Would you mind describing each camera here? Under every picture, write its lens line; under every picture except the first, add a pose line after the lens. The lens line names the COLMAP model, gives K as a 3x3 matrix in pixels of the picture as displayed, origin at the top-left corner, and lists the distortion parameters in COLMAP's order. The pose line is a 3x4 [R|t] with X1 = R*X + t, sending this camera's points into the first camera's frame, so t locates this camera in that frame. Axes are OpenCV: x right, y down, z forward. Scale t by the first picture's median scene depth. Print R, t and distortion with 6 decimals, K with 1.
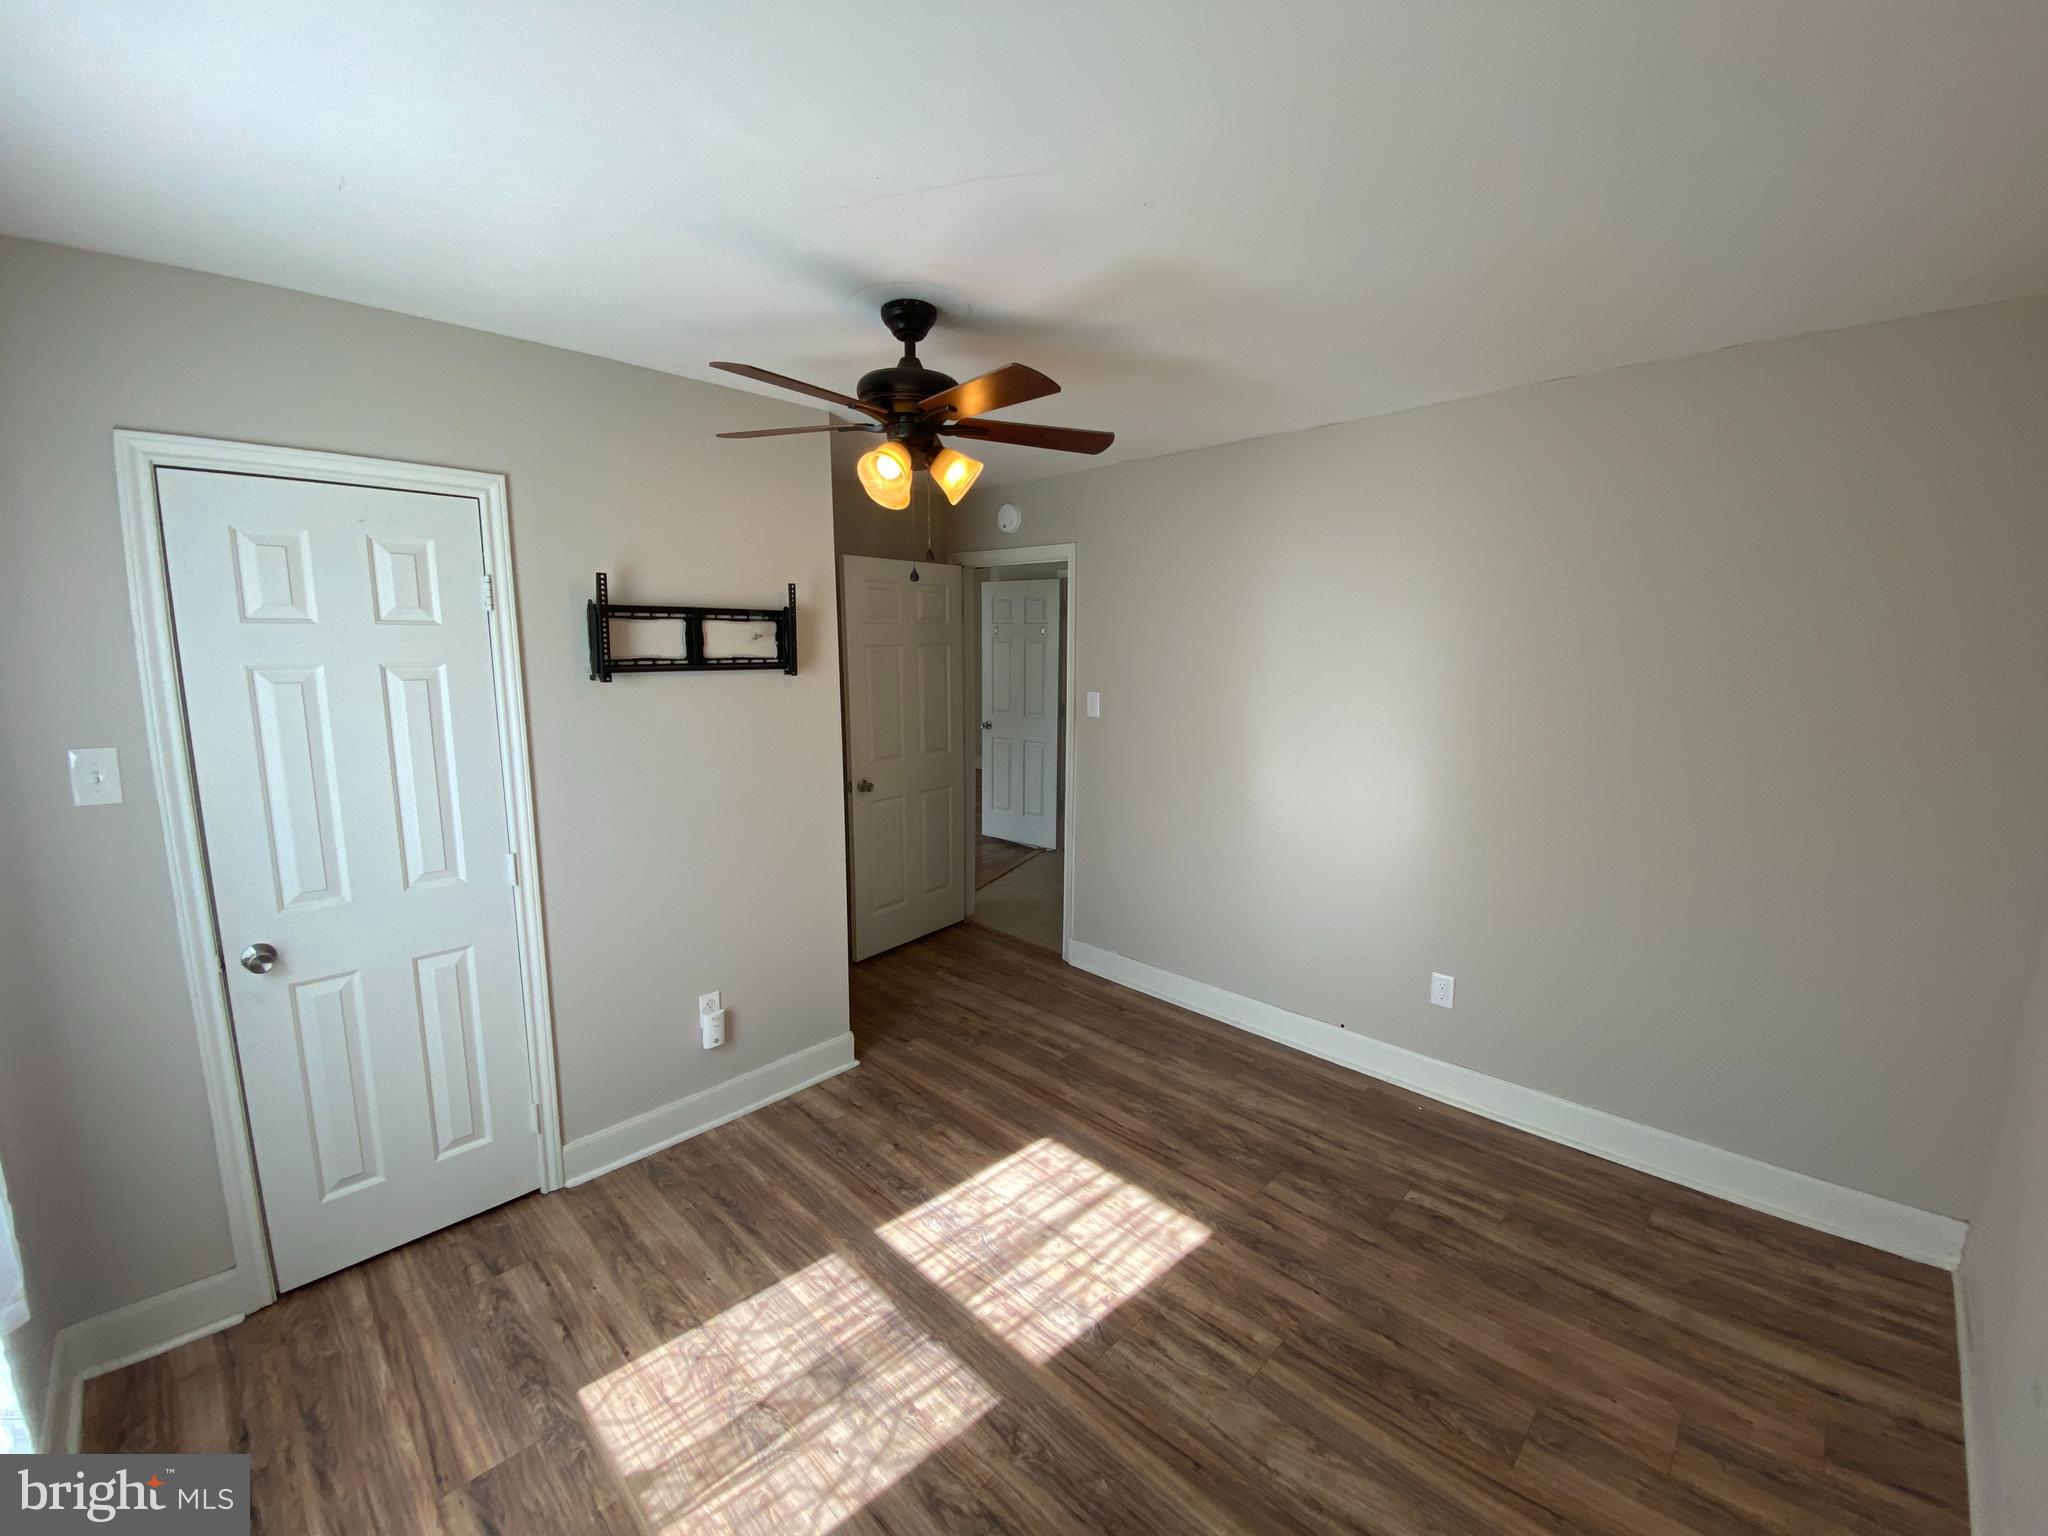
lens RADIAL K [[834.7, 0, 1024.0], [0, 834.7, 768.0], [0, 0, 1]] dist [0.030327, -0.026265]
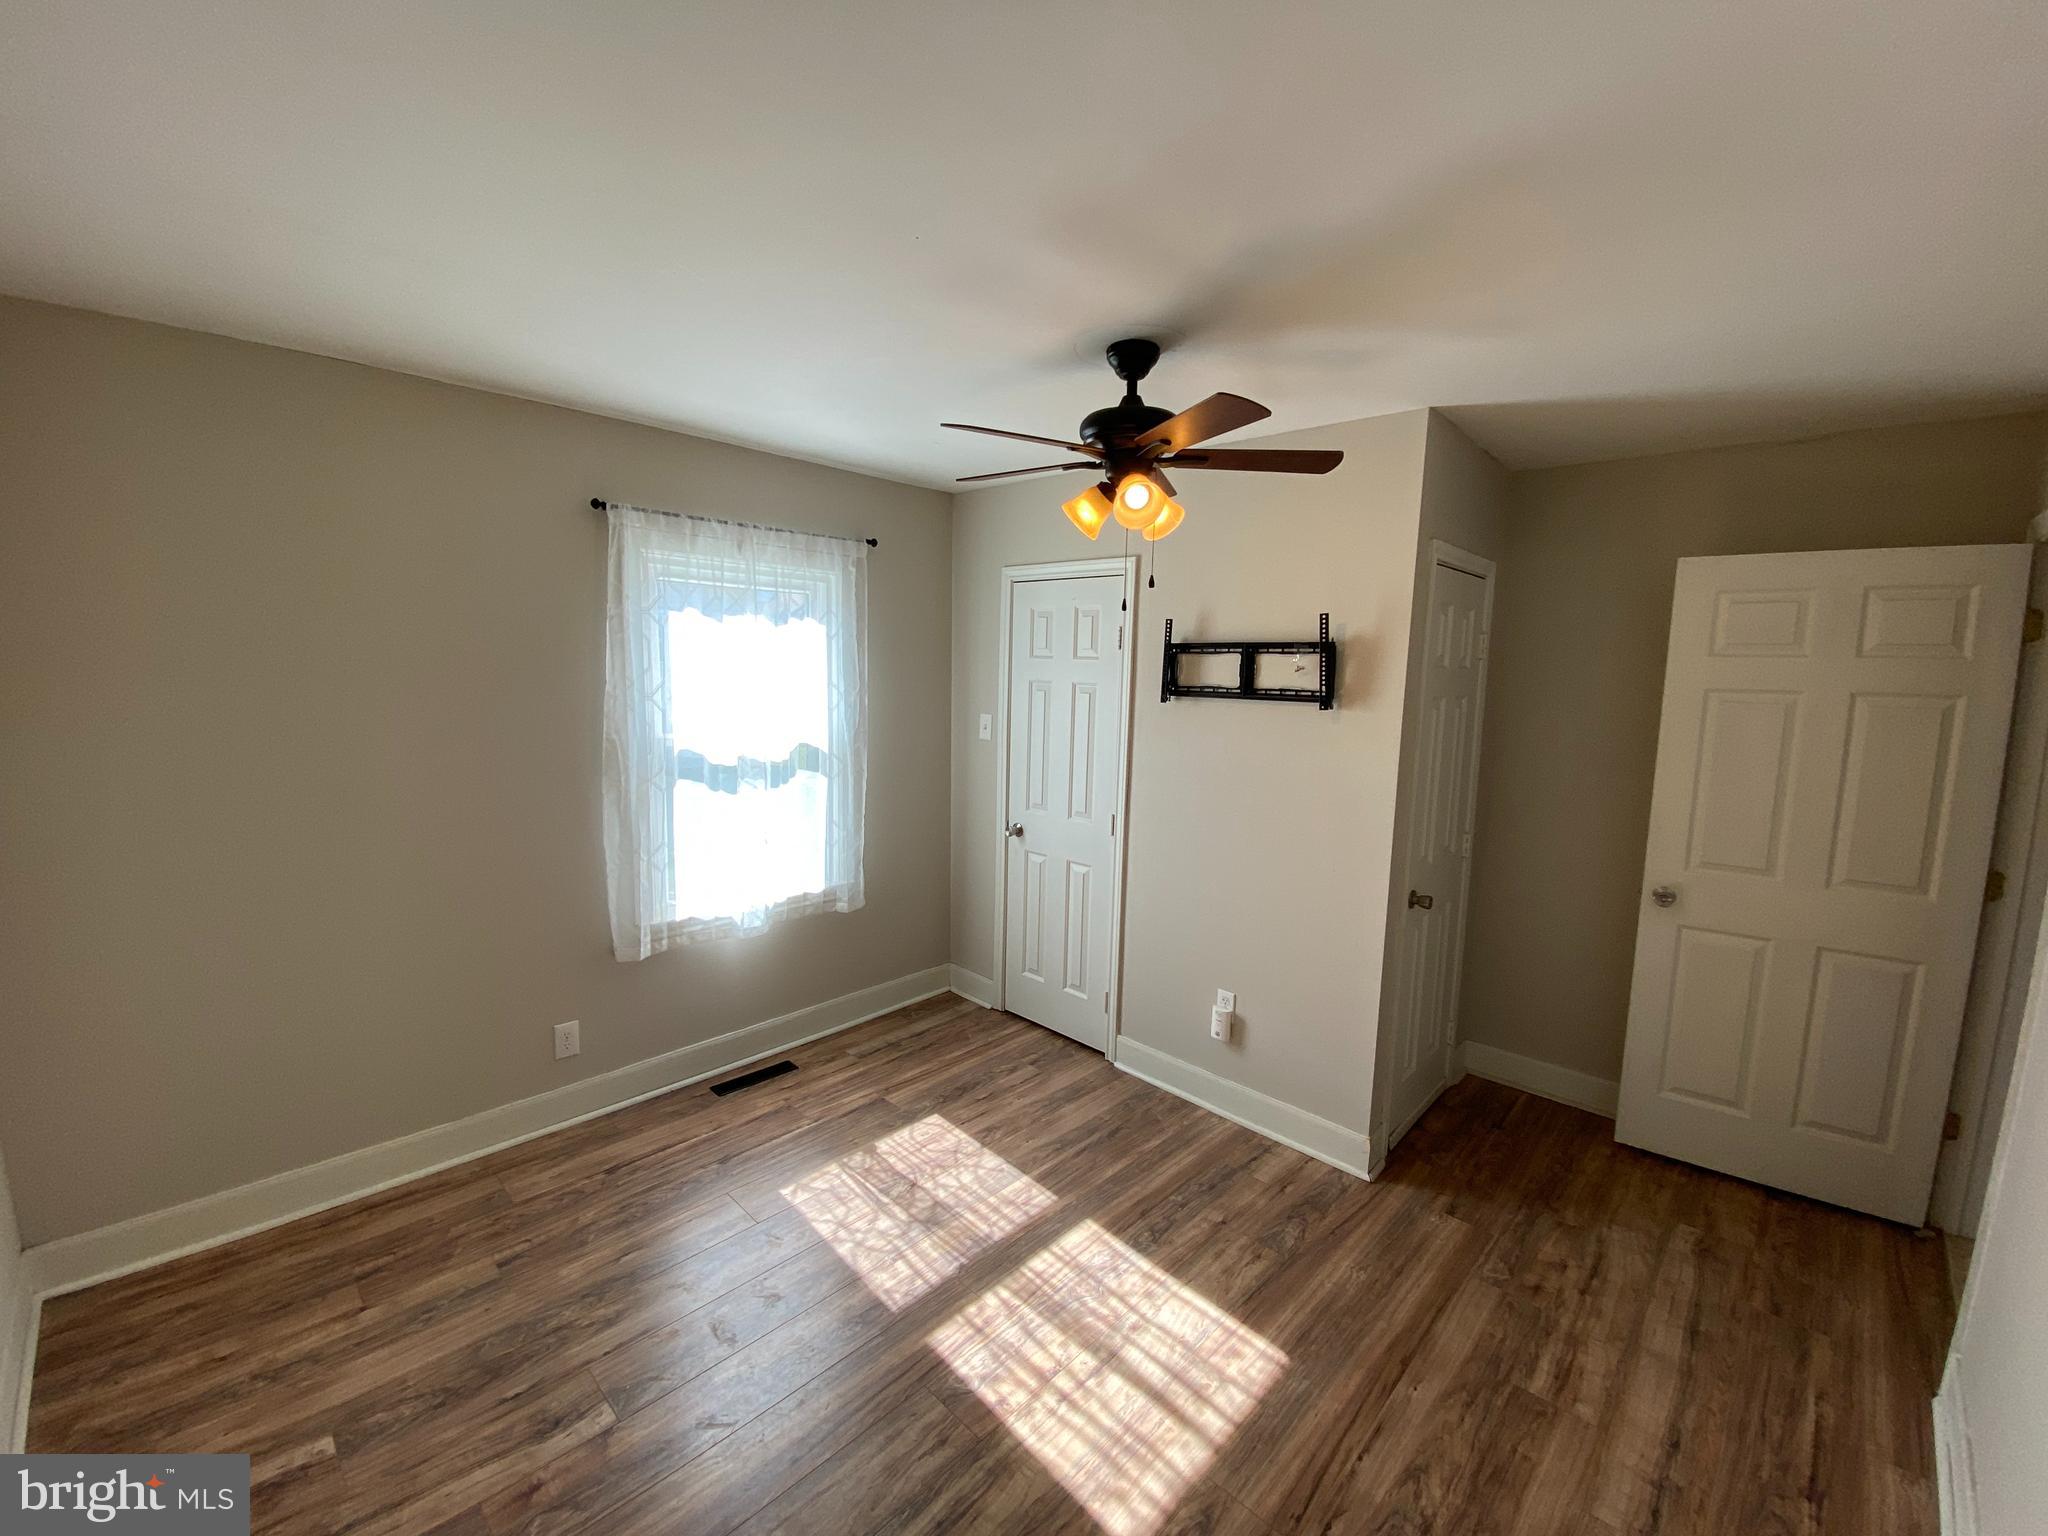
lens RADIAL K [[820.9, 0, 1016.7], [0, 820.9, 773.2], [0, 0, 1]] dist [0.031796, -0.024340]
pose [[0.023063, 0.139220, -0.989993, 0.779837], [-0.183916, 0.973946, 0.132679, -0.123485], [0.982671, 0.179016, 0.048067, 0.757153]]
